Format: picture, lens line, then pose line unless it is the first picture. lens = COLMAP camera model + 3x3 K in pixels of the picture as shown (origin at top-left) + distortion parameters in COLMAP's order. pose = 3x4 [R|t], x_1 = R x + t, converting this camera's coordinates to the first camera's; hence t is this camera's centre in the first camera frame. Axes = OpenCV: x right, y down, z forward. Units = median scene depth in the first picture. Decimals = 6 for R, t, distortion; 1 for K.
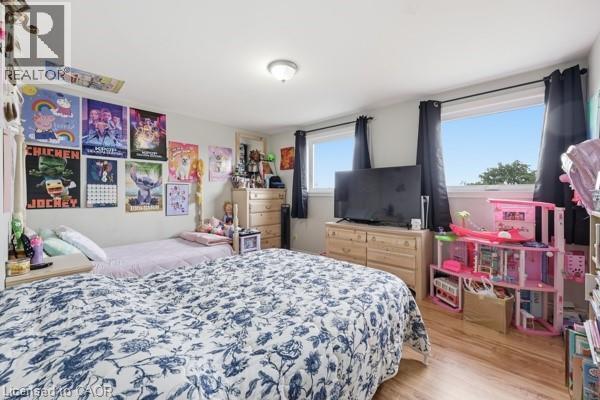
lens RADIAL K [[274.8, 0, 298.7], [0, 274.8, 196.5], [0, 0, 1]] dist [0.000250, 0.000001]
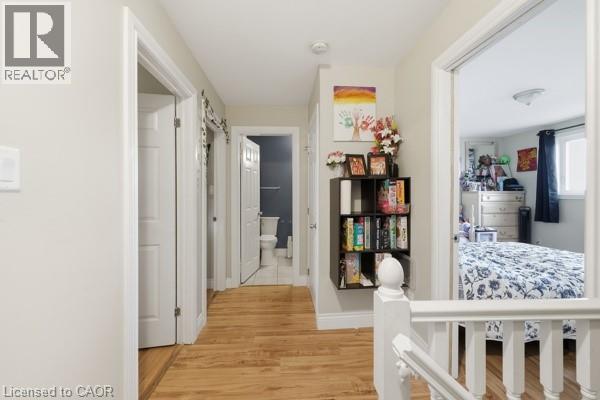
lens RADIAL K [[243.4, 0, 300.5], [0, 243.4, 196.2], [0, 0, 1]] dist [-0.000282, 0.000117]
pose [[0.711795, -0.000220, -0.702387, -0.008012], [-0.005656, 0.999966, -0.006045, 0.000303], [0.702365, 0.008276, 0.711769, -0.191736]]
